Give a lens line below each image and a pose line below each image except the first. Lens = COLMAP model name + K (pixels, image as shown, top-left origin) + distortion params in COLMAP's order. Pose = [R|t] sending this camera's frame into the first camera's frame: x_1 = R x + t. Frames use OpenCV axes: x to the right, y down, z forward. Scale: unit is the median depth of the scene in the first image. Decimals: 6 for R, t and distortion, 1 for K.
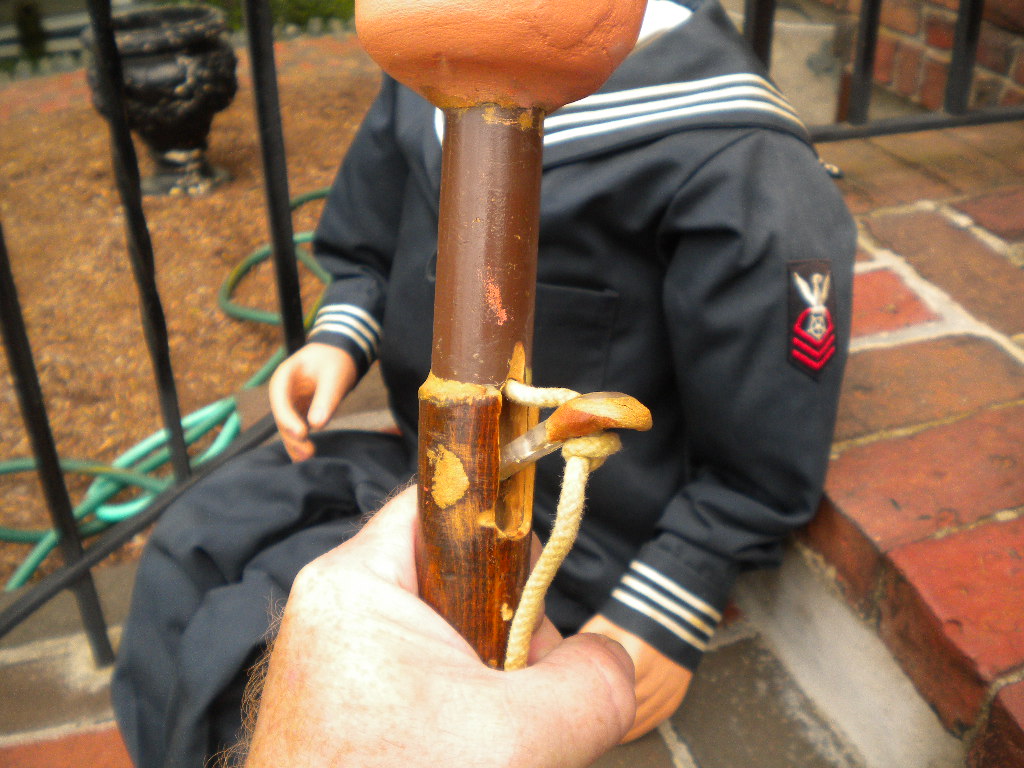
lens RADIAL K [[1080.0, 0, 514.6], [0, 1080.0, 364.0], [0, 0, 1]] dist [-0.082276, -0.163976]
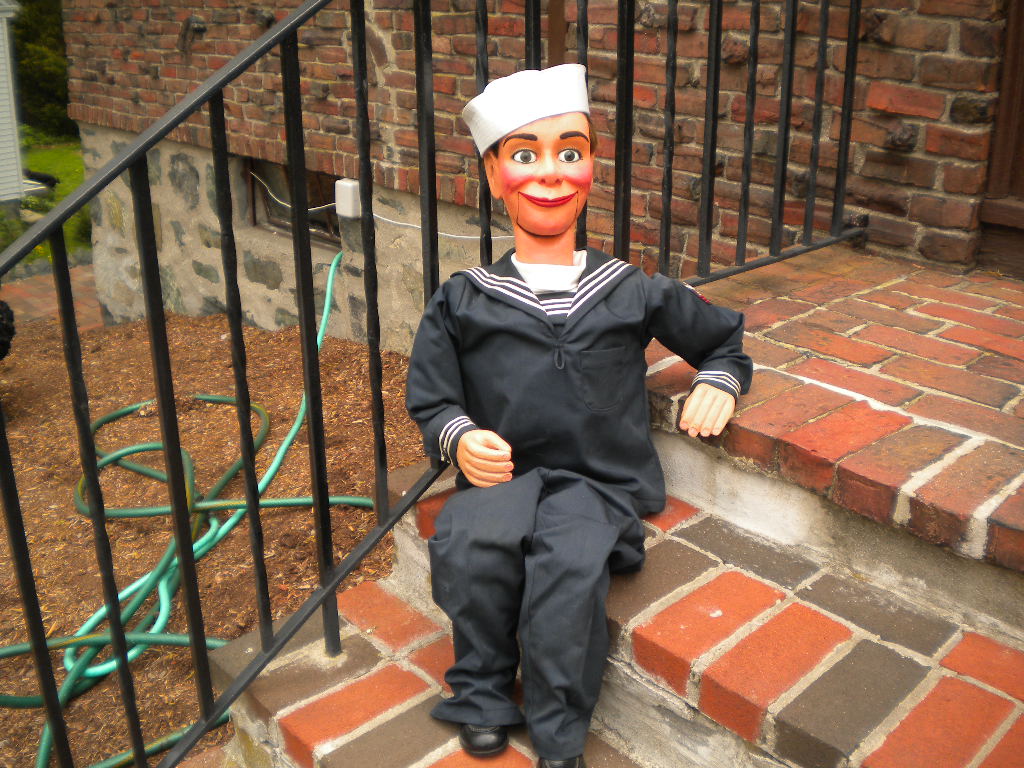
lens RADIAL K [[1080.0, 0, 514.6], [0, 1080.0, 364.0], [0, 0, 1]] dist [-0.082276, -0.163976]
pose [[0.922537, -0.132156, 0.362574, -0.275024], [0.198333, 0.968325, -0.151692, 0.064184], [-0.331042, 0.211852, 0.919527, -0.290110]]
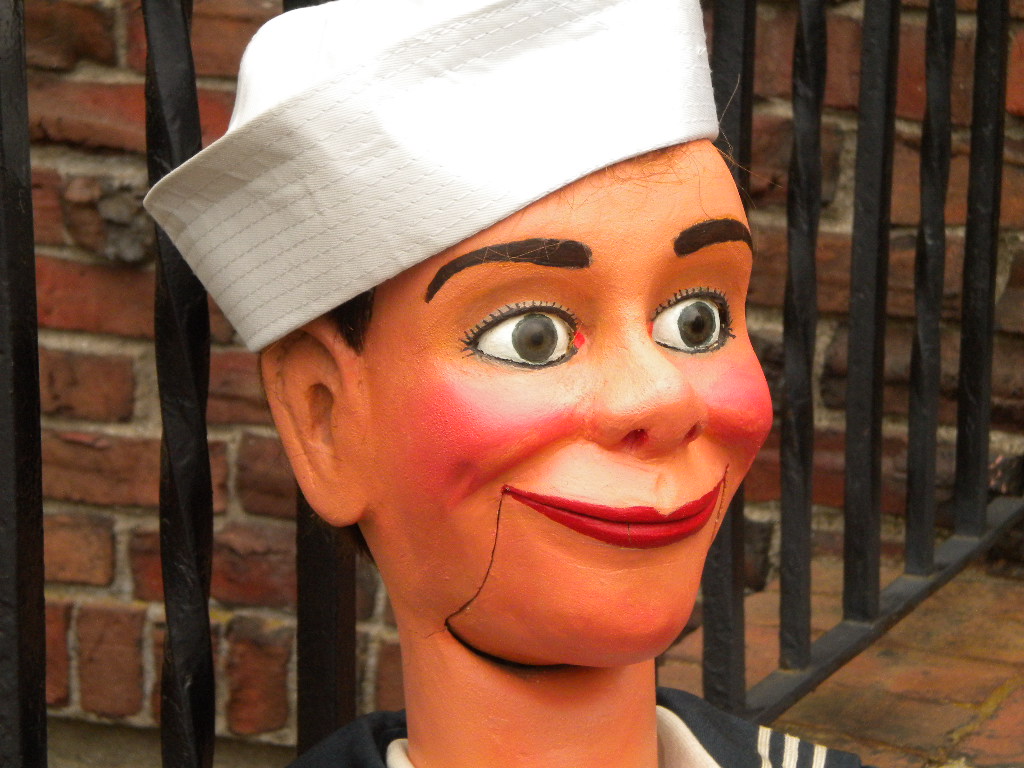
lens RADIAL K [[2813.6, 0, 506.0], [0, 2813.6, 366.9], [0, 0, 1]] dist [2.175135, -24.057671]
pose [[0.701937, -0.118680, 0.702281, -0.296338], [0.358804, 0.910684, -0.204730, -0.058897], [-0.615259, 0.395689, 0.681826, -0.013958]]
